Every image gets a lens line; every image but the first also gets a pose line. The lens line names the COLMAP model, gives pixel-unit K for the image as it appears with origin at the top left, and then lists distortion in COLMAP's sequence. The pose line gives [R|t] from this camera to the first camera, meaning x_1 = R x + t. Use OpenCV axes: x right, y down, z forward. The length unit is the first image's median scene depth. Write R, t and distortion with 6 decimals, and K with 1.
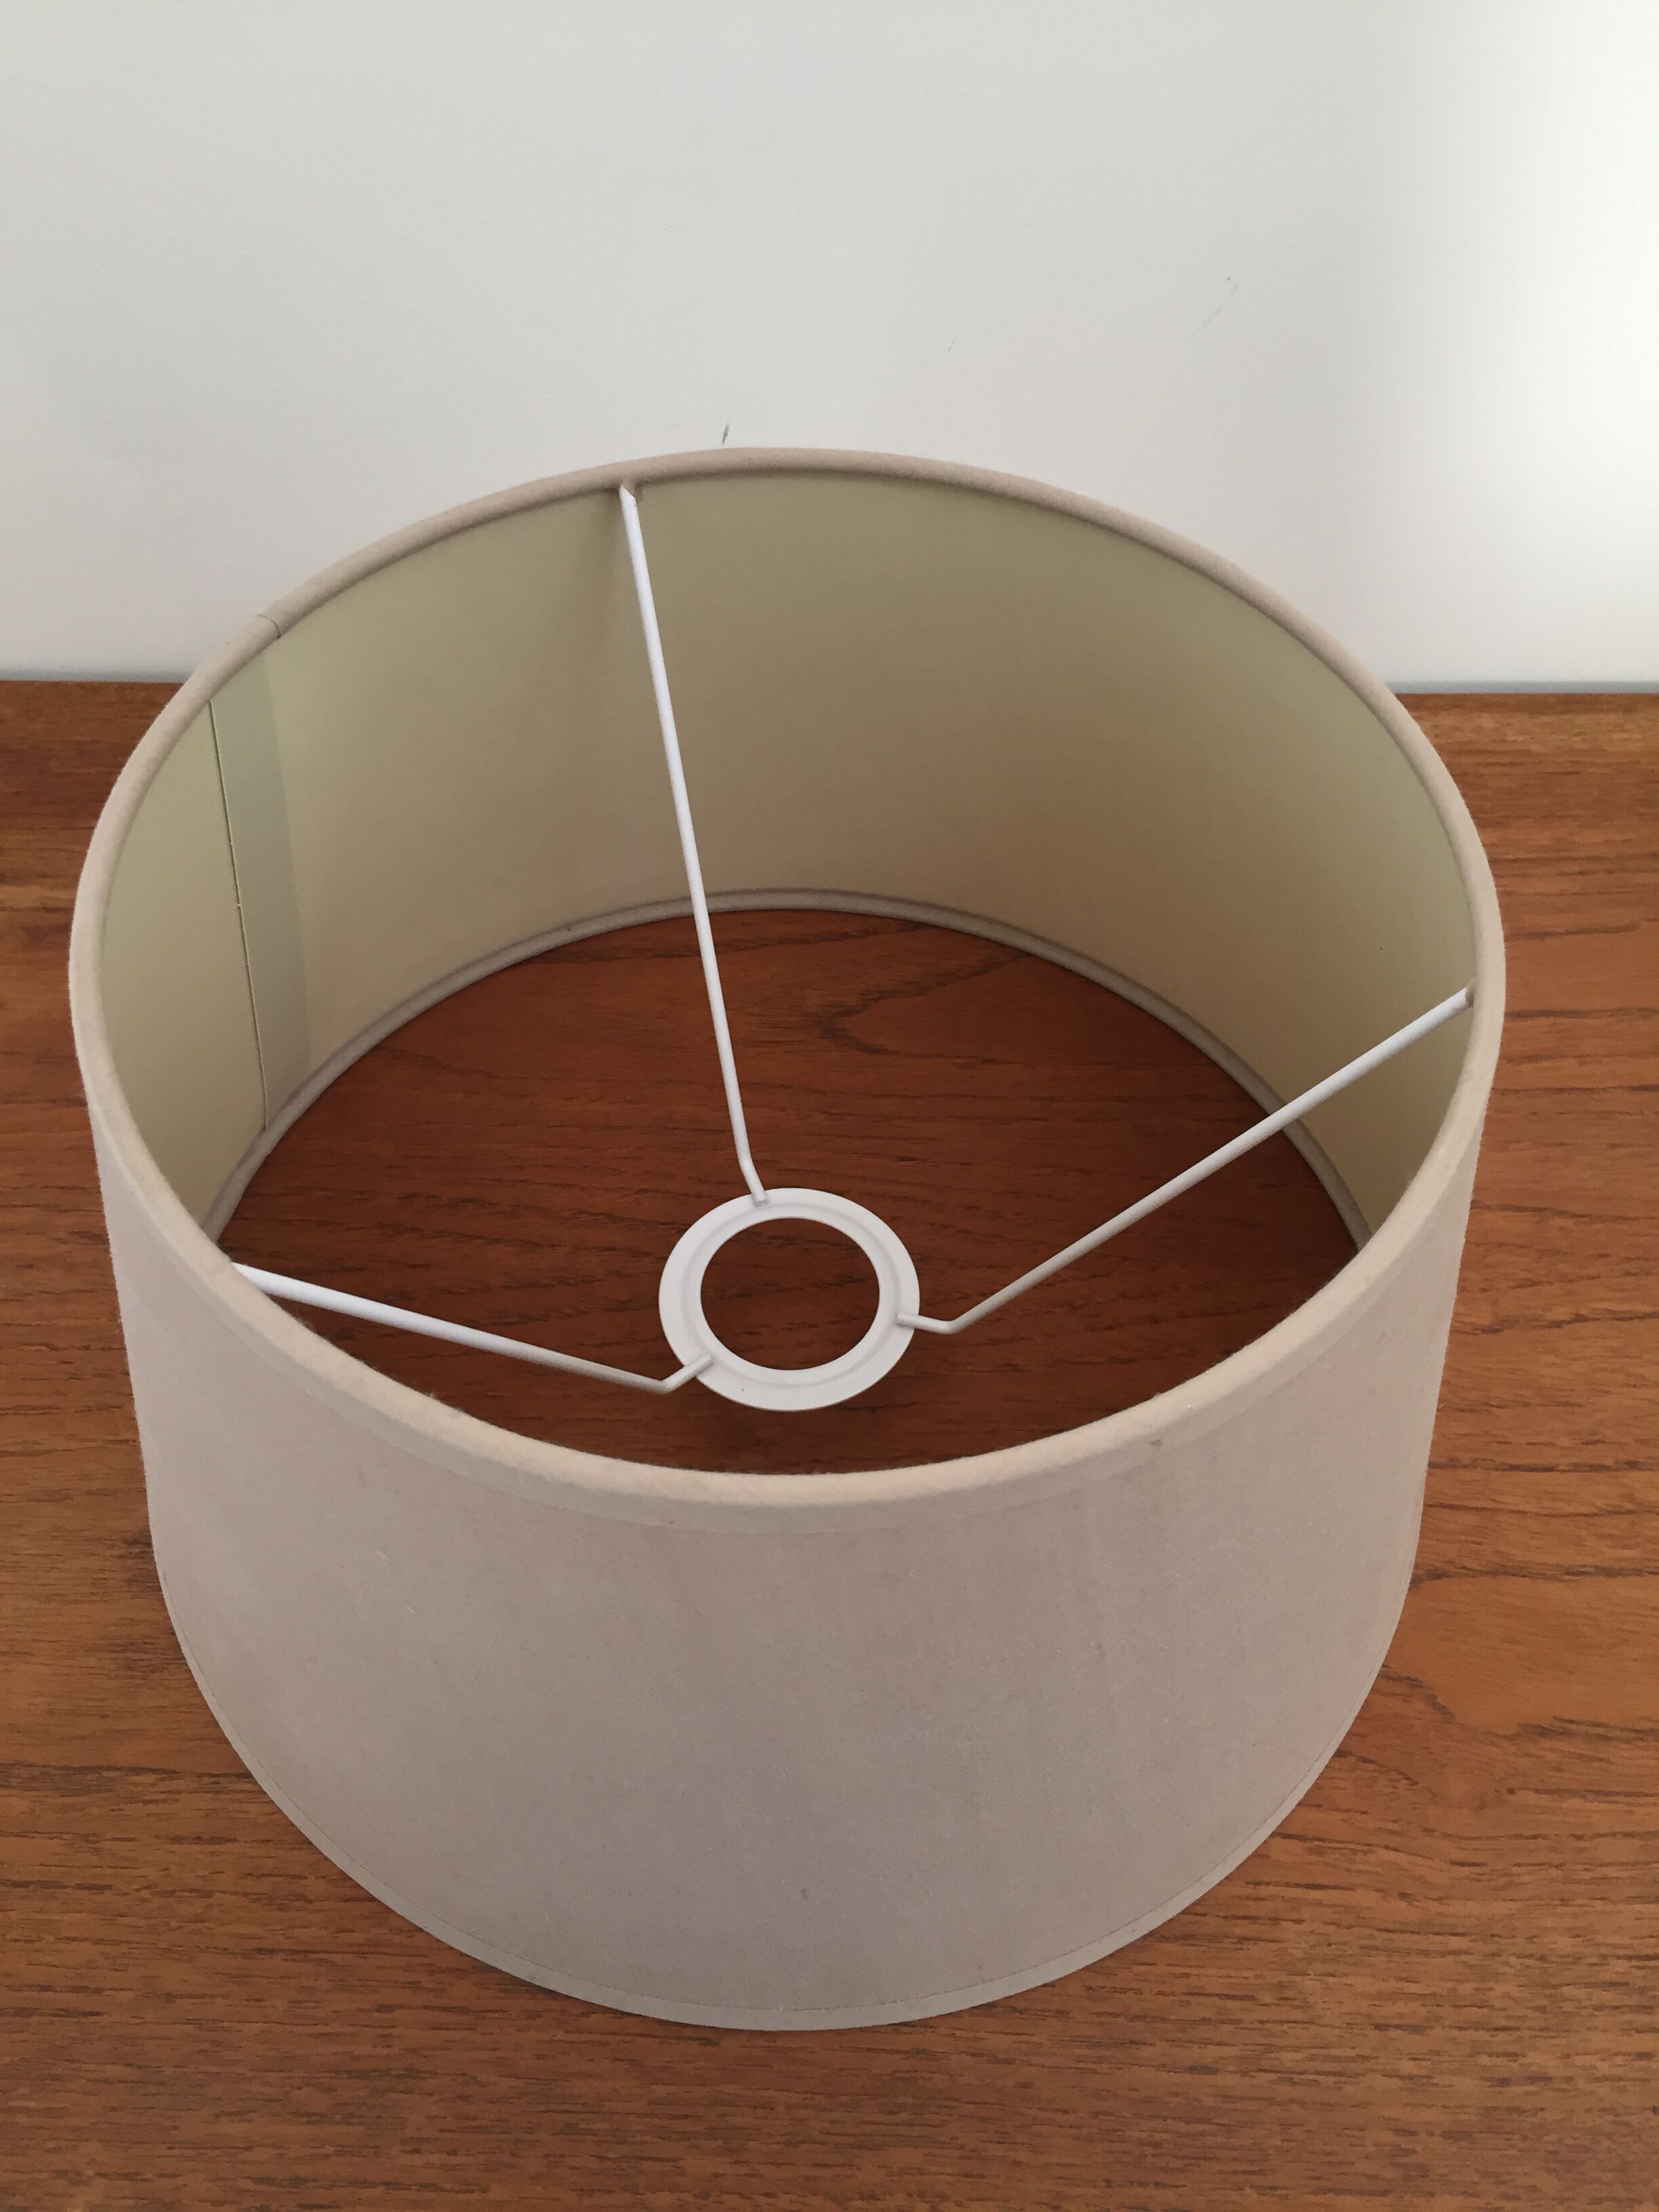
lens RADIAL K [[1834.2, 0, 832.3], [0, 1834.2, 1112.1], [0, 0, 1]] dist [0.078617, -0.115955]
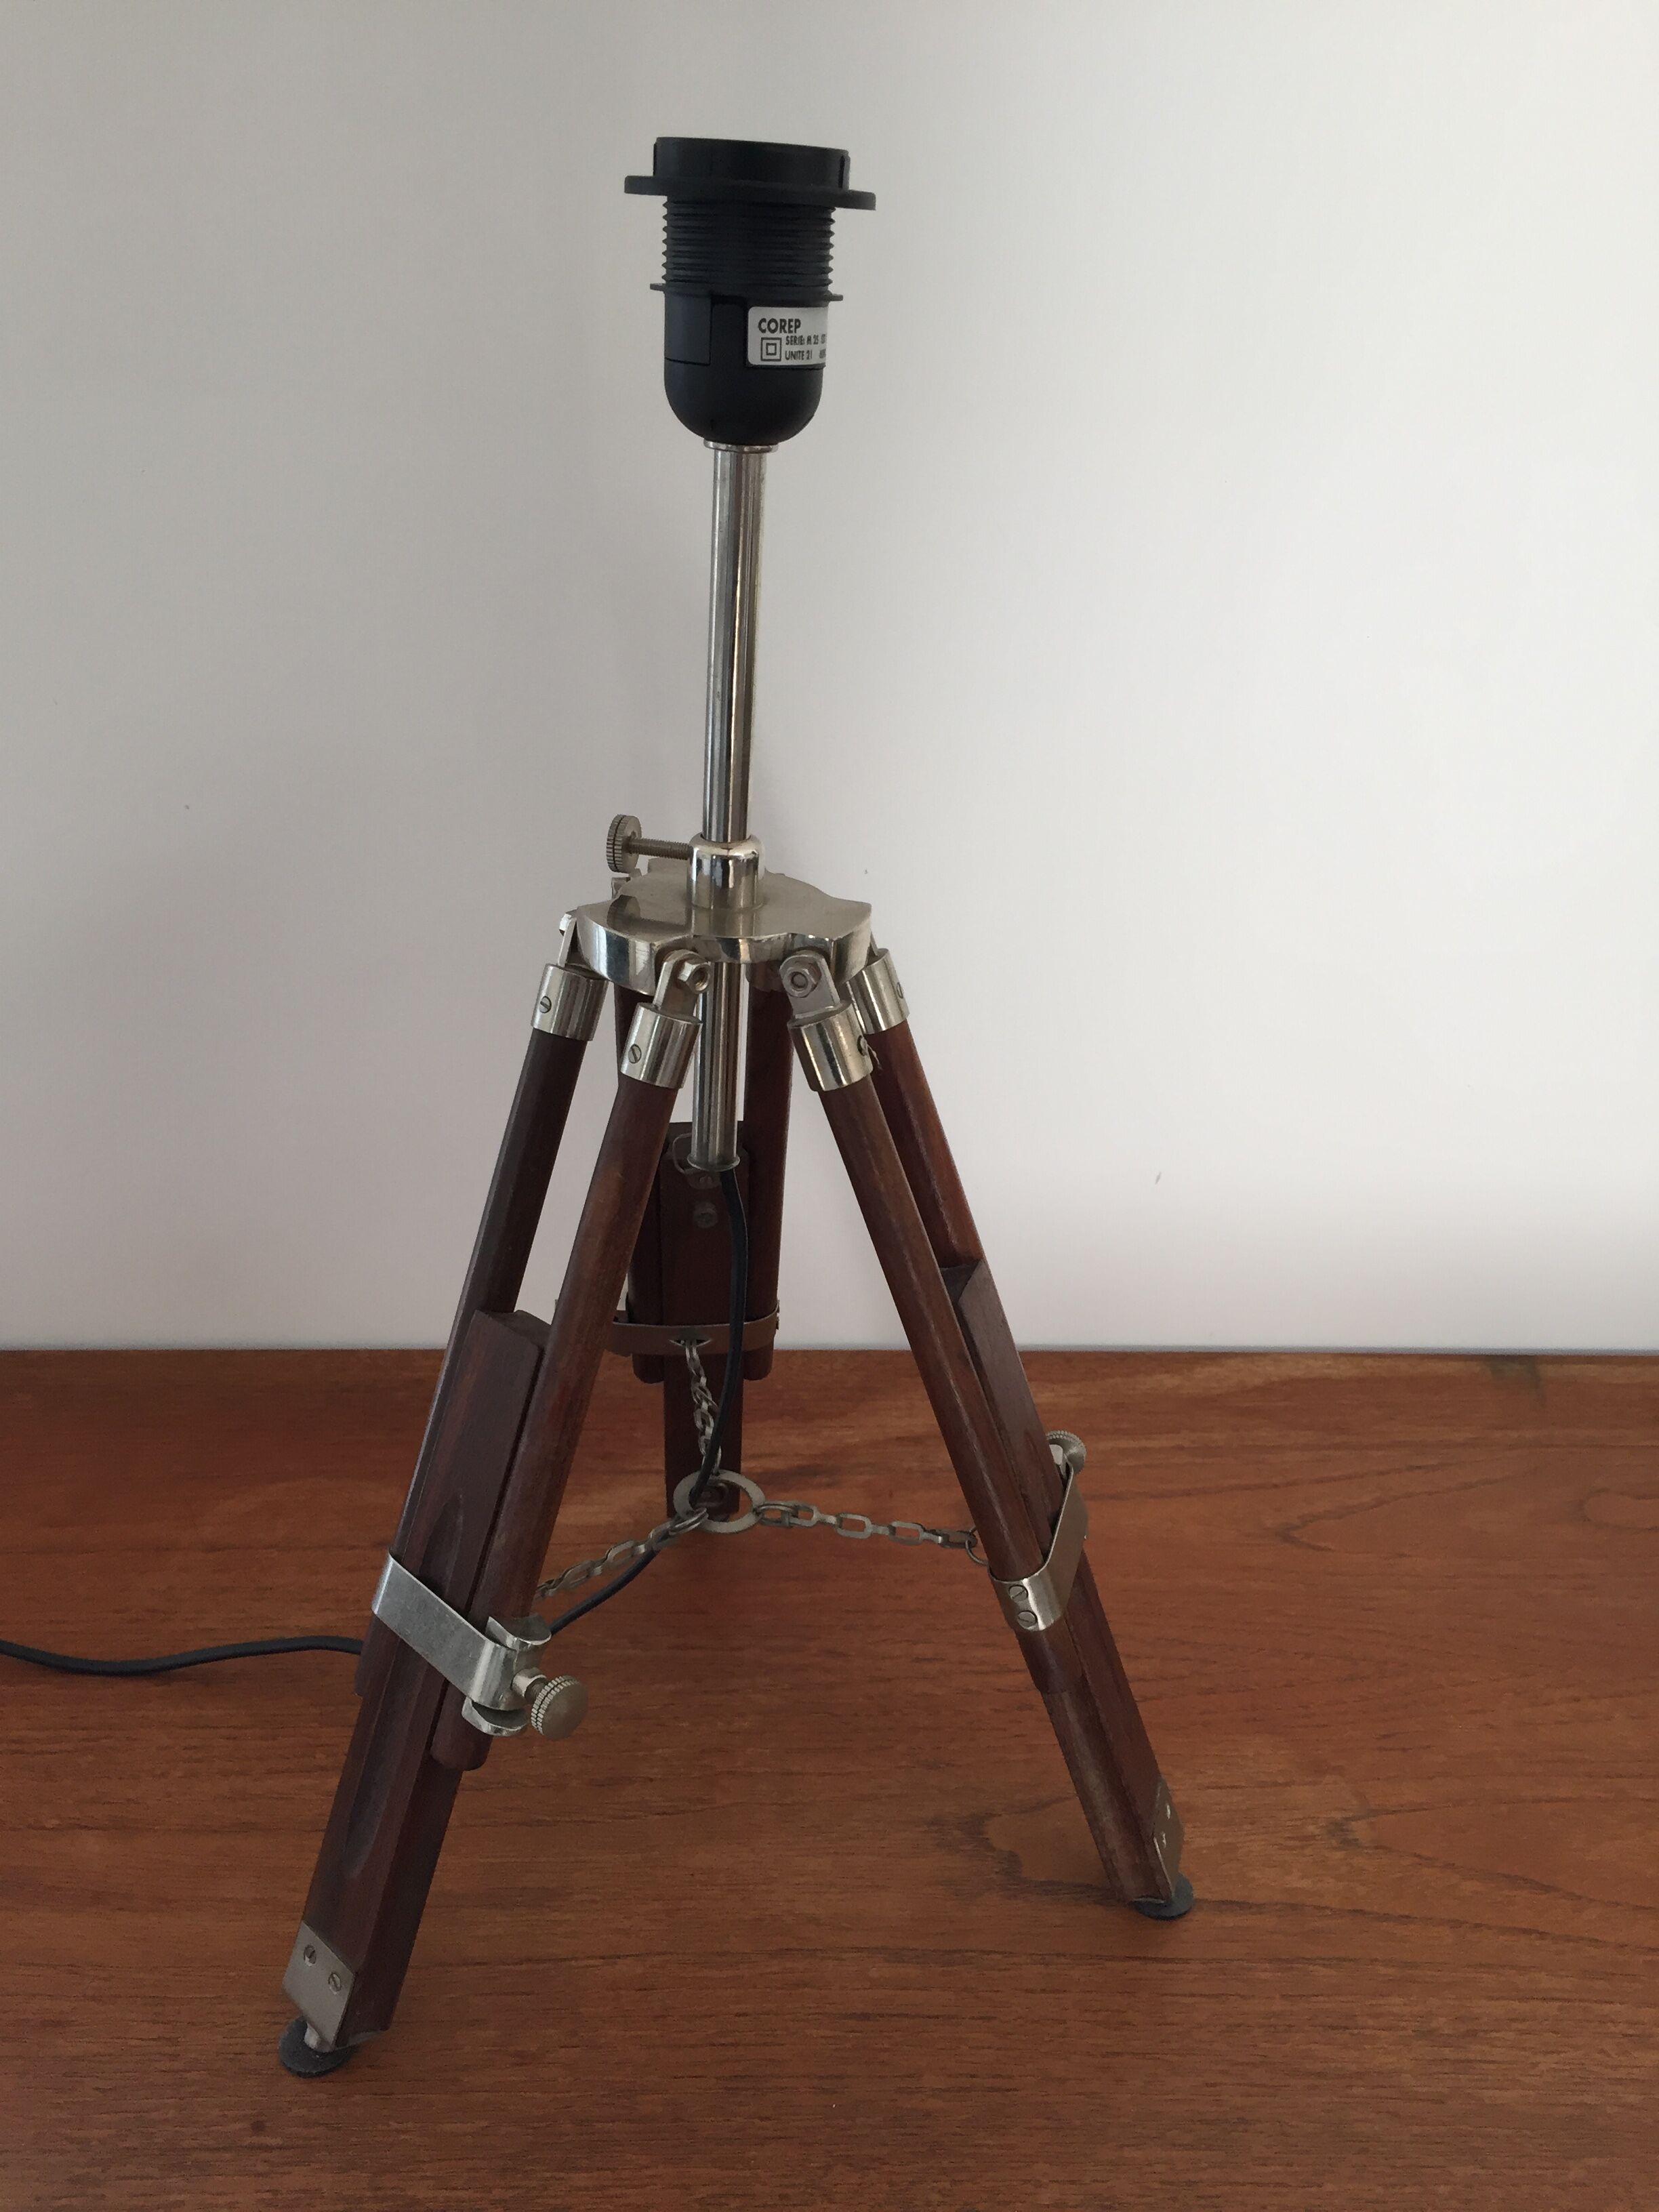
lens RADIAL K [[1881.2, 0, 822.6], [0, 1881.2, 1111.0], [0, 0, 1]] dist [0.084363, -0.121264]
pose [[0.999295, -0.002768, 0.037434, -0.598342], [0.020536, 0.875105, -0.483498, 0.533665], [-0.031420, 0.483926, 0.874545, -0.657160]]
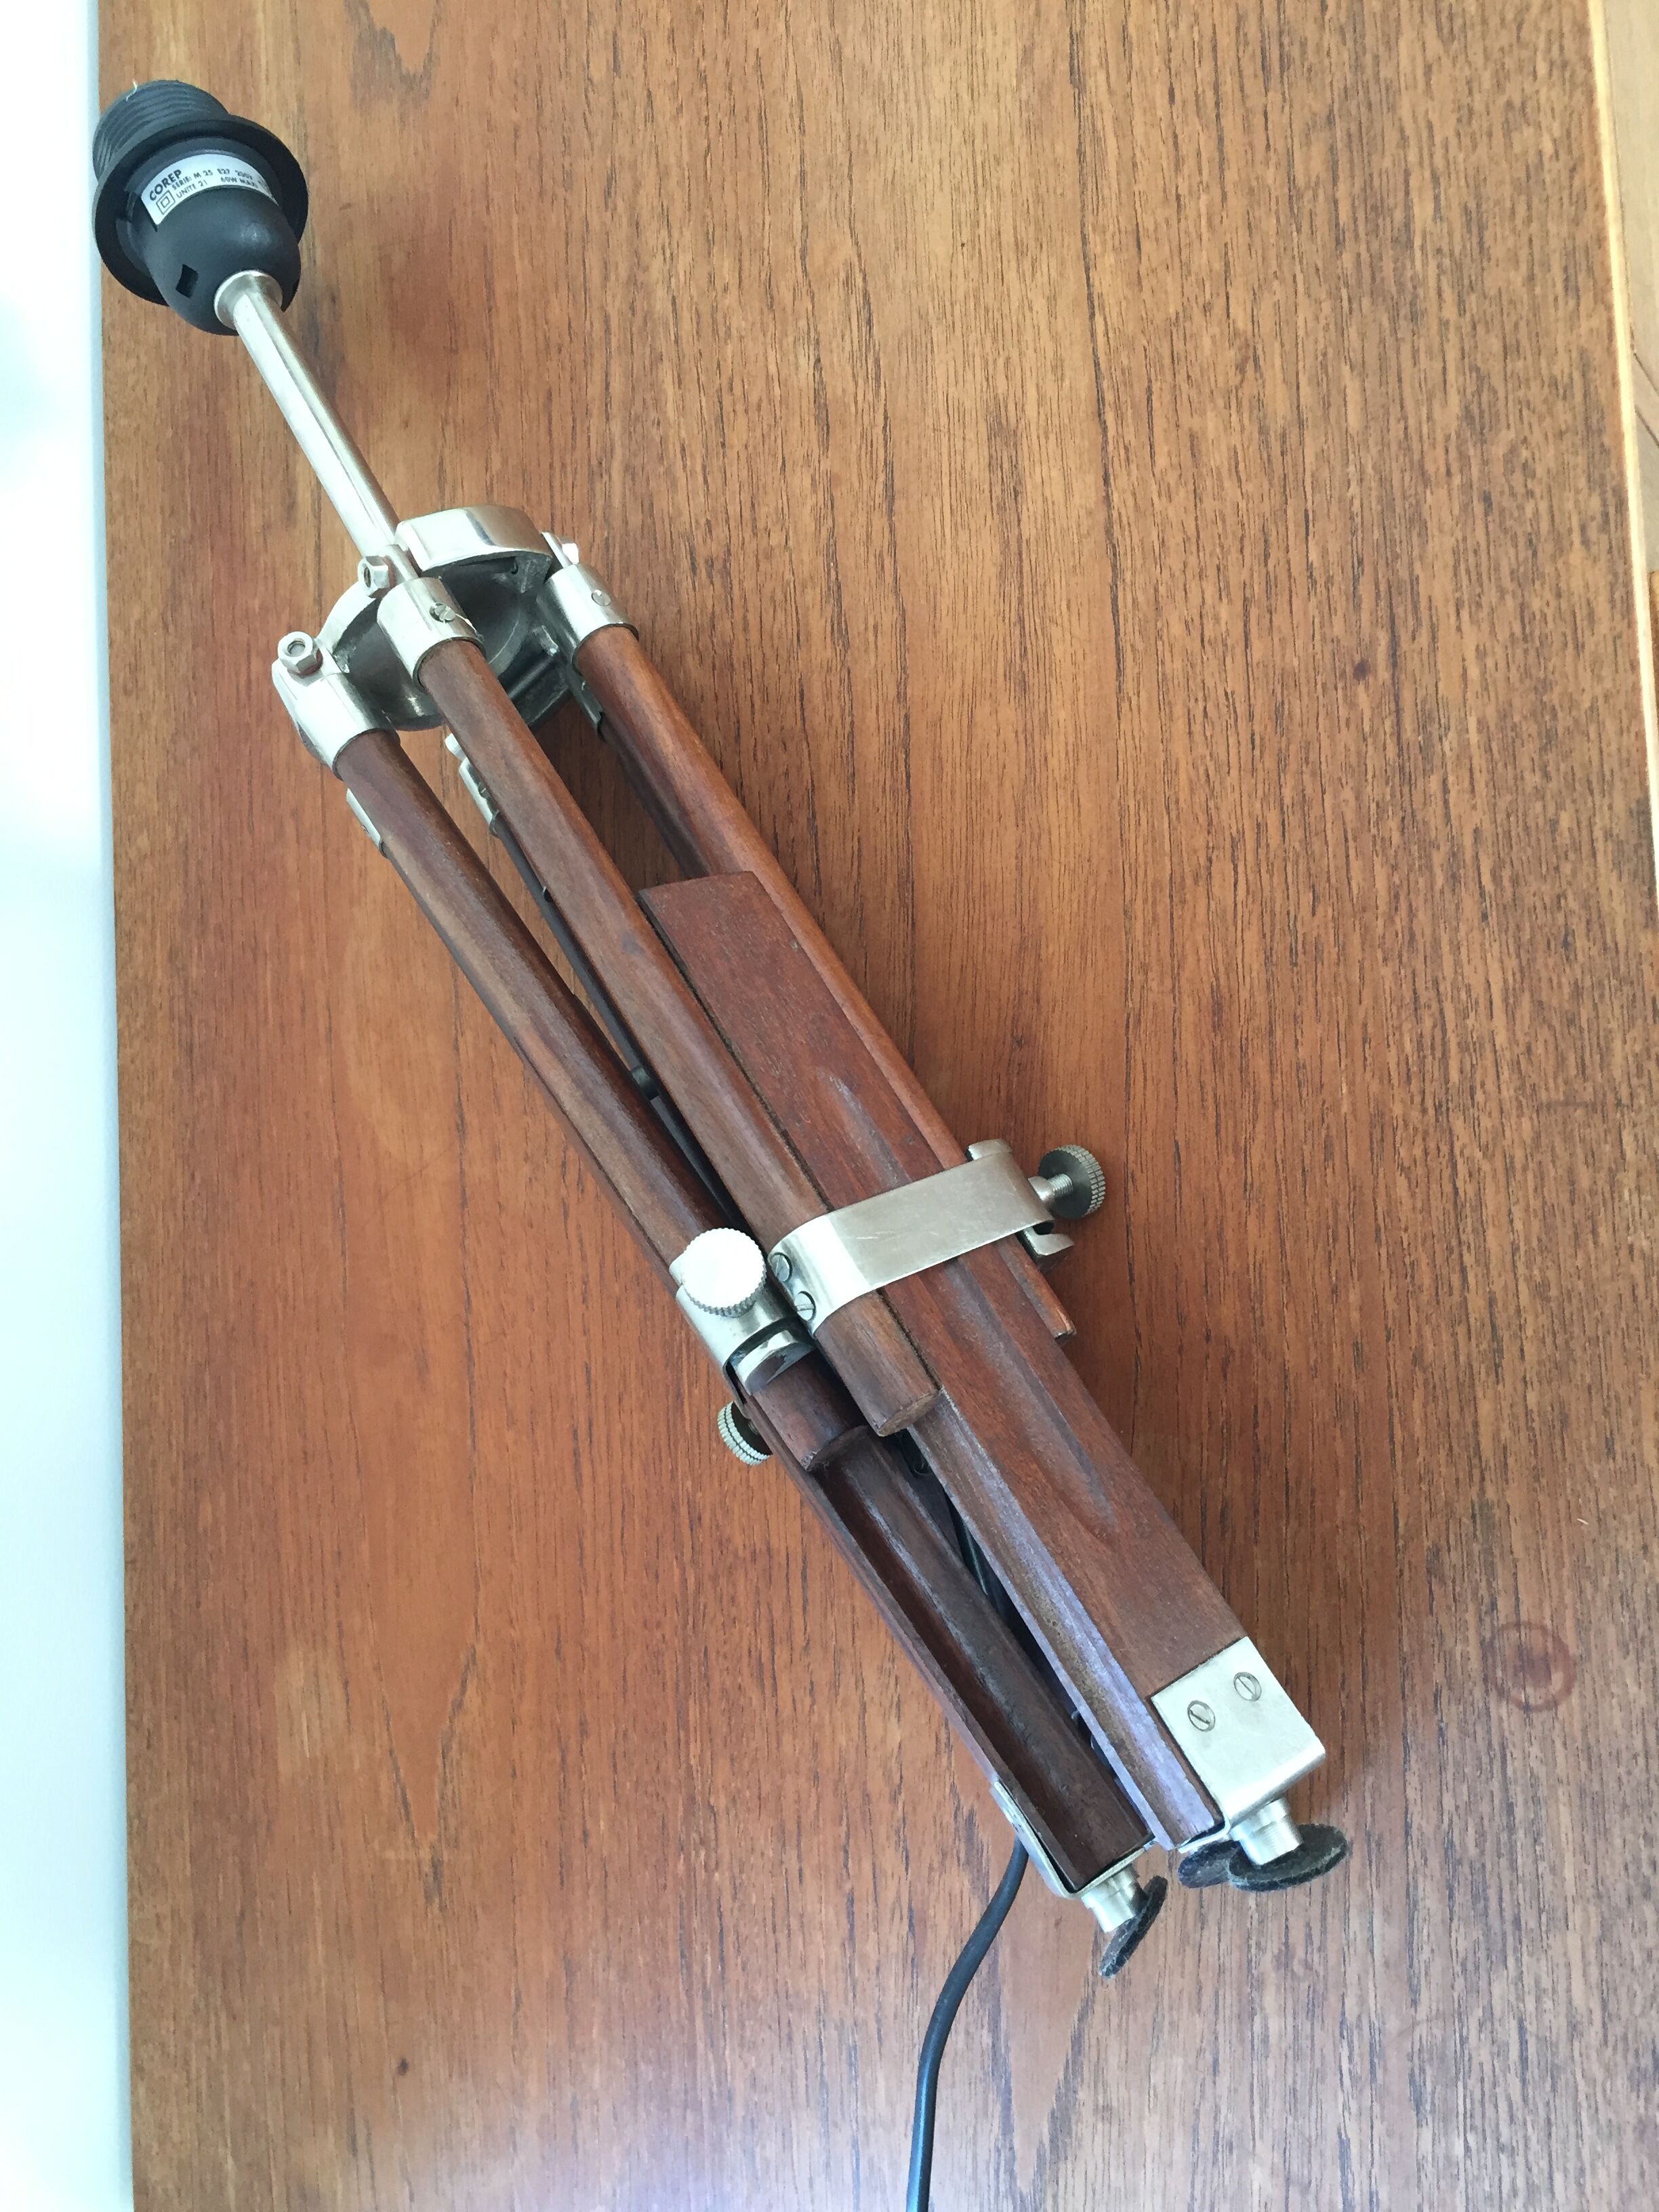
lens RADIAL K [[1834.2, 0, 832.3], [0, 1834.2, 1112.1], [0, 0, 1]] dist [0.078617, -0.115955]
pose [[-0.046515, -0.997424, 0.054599, -1.256541], [0.996993, -0.042964, 0.064488, 0.131197], [-0.061976, 0.057435, 0.996424, -0.005098]]
